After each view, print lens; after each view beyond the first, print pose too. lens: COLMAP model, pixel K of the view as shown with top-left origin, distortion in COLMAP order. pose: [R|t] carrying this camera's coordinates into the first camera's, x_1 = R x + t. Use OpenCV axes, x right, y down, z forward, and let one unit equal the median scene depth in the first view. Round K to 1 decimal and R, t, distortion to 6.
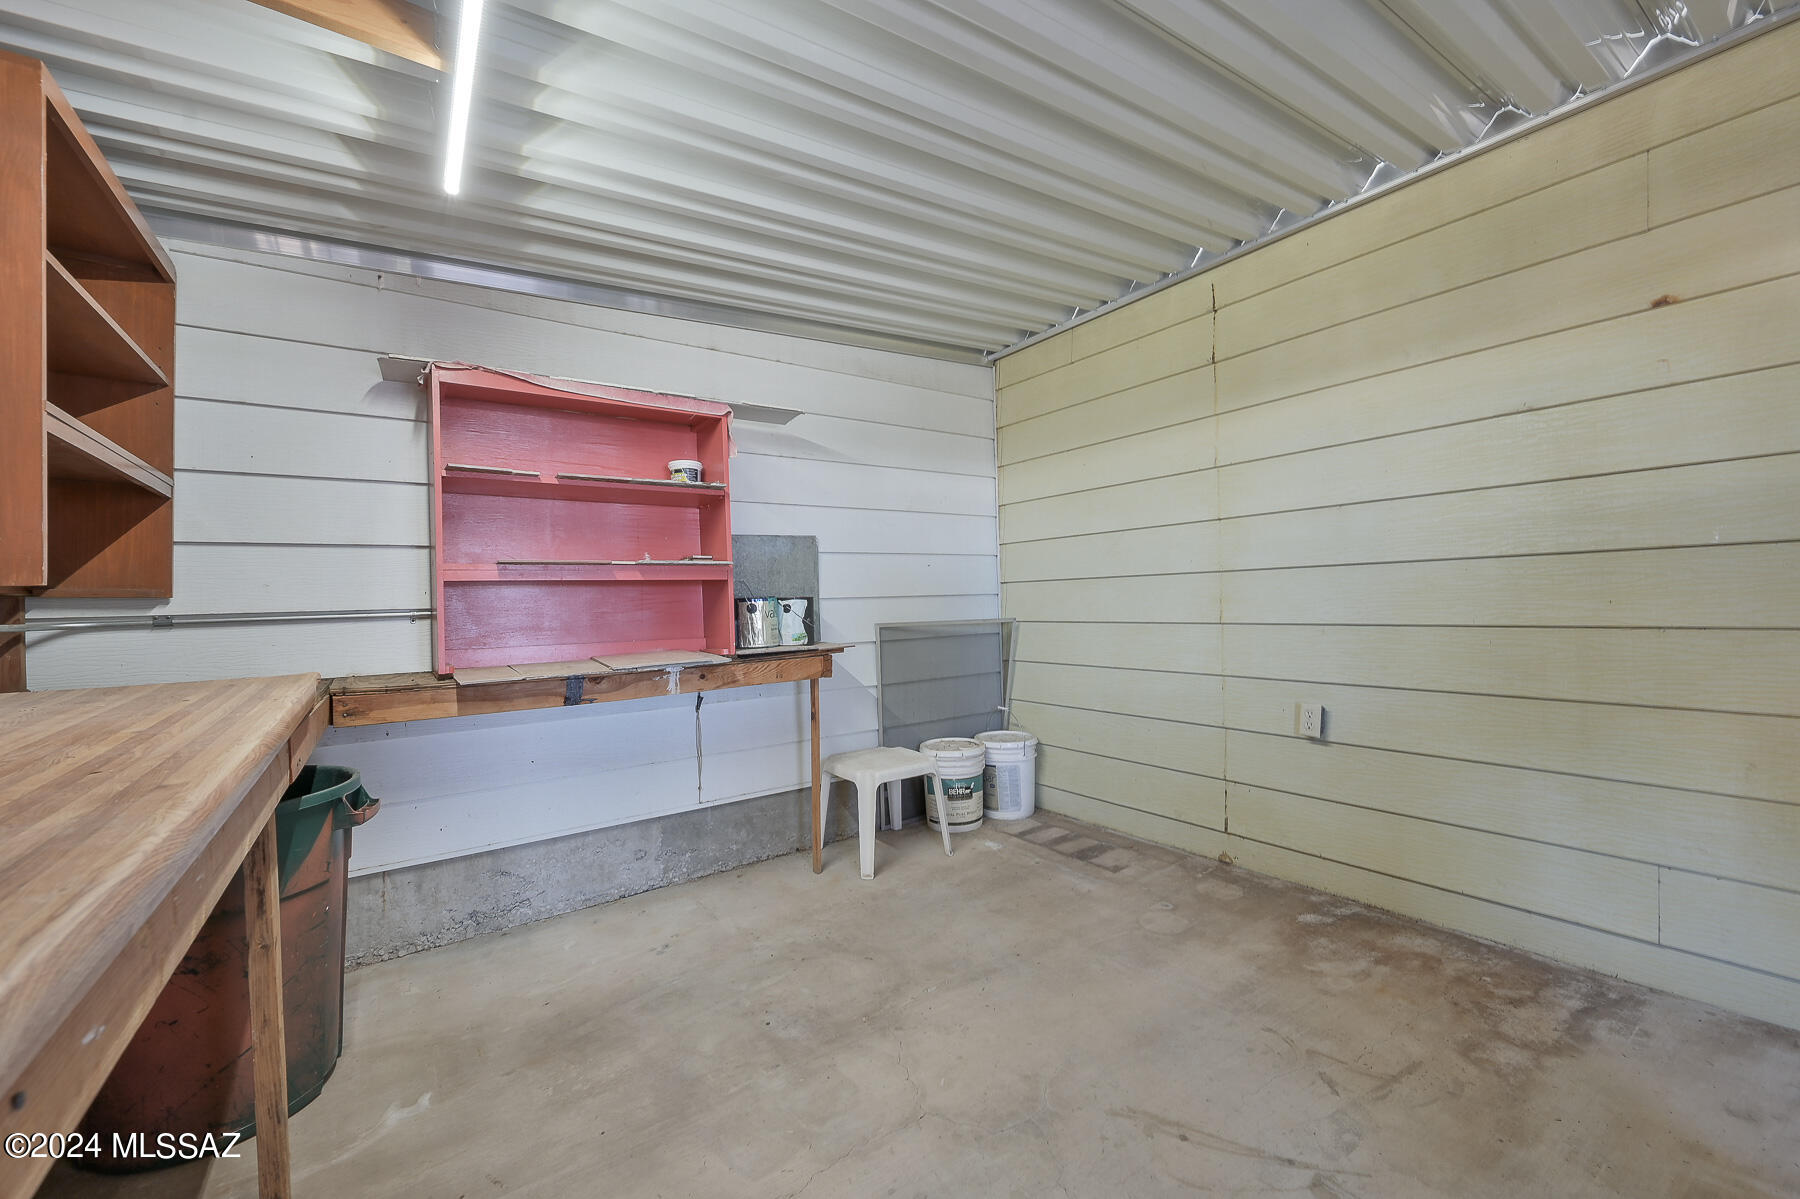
lens RADIAL K [[710.1, 0, 914.7], [0, 710.1, 598.8], [0, 0, 1]] dist [-0.000405, -0.000250]
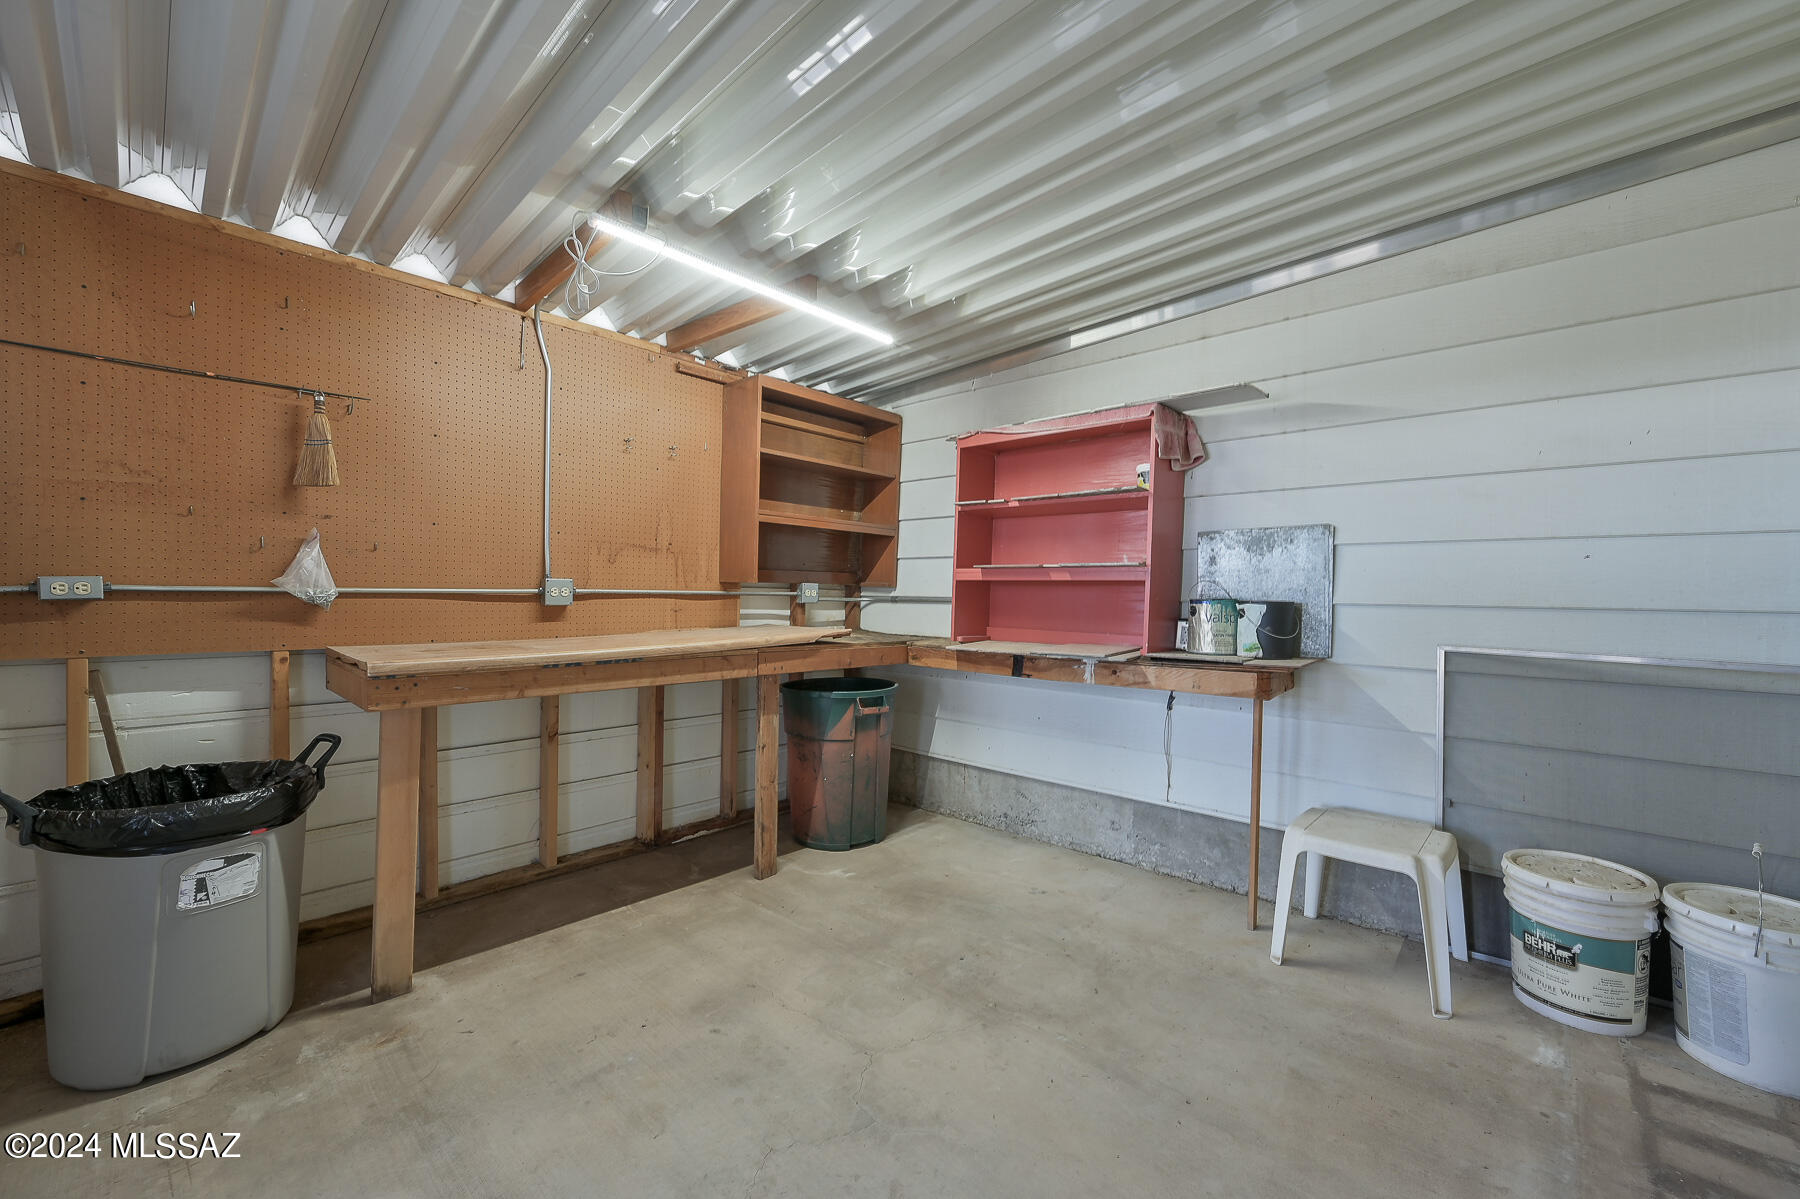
lens RADIAL K [[710.1, 0, 915.2], [0, 710.1, 596.9], [0, 0, 1]] dist [-0.000405, -0.000250]
pose [[0.221962, 0.037065, -0.974351, 0.670361], [-0.018965, 0.999252, 0.033692, -0.032723], [0.974871, 0.011000, 0.222499, 0.481762]]
